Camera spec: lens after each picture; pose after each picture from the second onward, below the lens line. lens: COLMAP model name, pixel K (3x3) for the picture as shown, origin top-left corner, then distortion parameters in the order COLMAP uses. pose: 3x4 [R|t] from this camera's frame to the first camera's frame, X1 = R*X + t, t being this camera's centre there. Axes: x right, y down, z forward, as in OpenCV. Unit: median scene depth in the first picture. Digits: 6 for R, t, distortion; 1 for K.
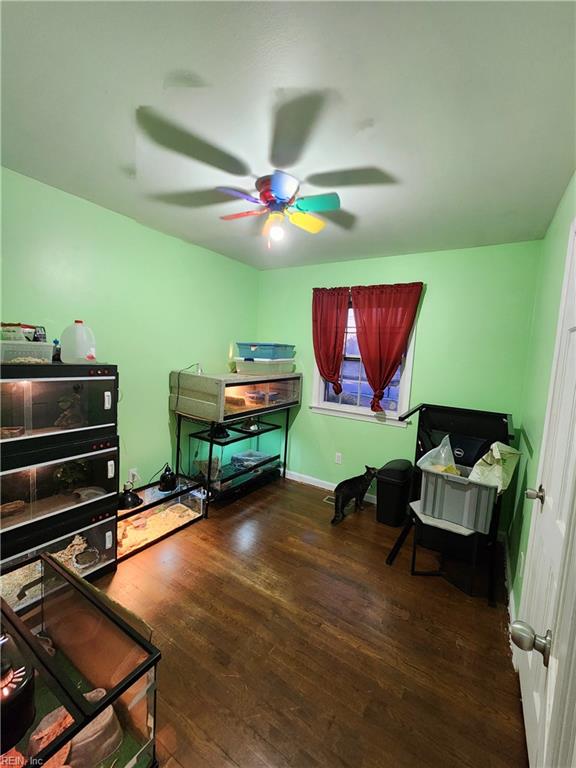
lens RADIAL K [[316.8, 0, 294.8], [0, 316.8, 386.0], [0, 0, 1]] dist [-0.001419, -0.000020]
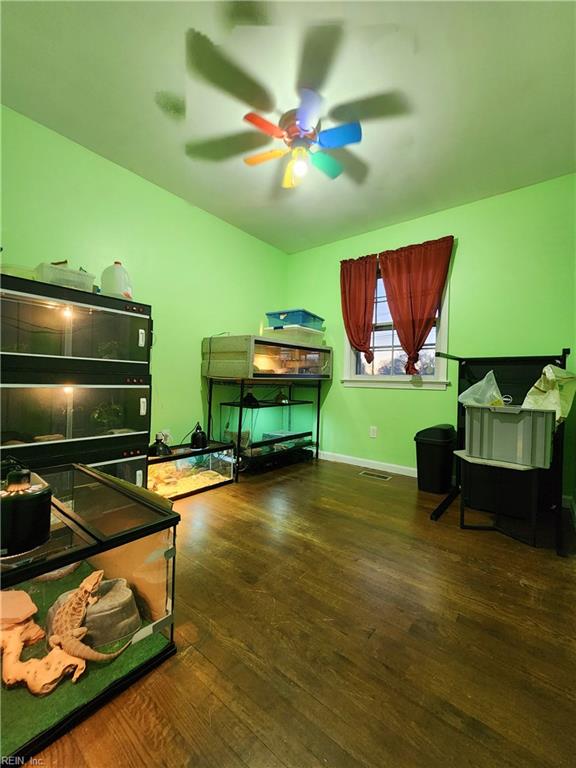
lens RADIAL K [[316.8, 0, 294.8], [0, 316.8, 386.0], [0, 0, 1]] dist [-0.001419, -0.000020]
pose [[0.994009, -0.029183, -0.105333, 0.009709], [0.019120, 0.995264, -0.095312, 0.233186], [0.107616, 0.092727, 0.989859, 0.030420]]
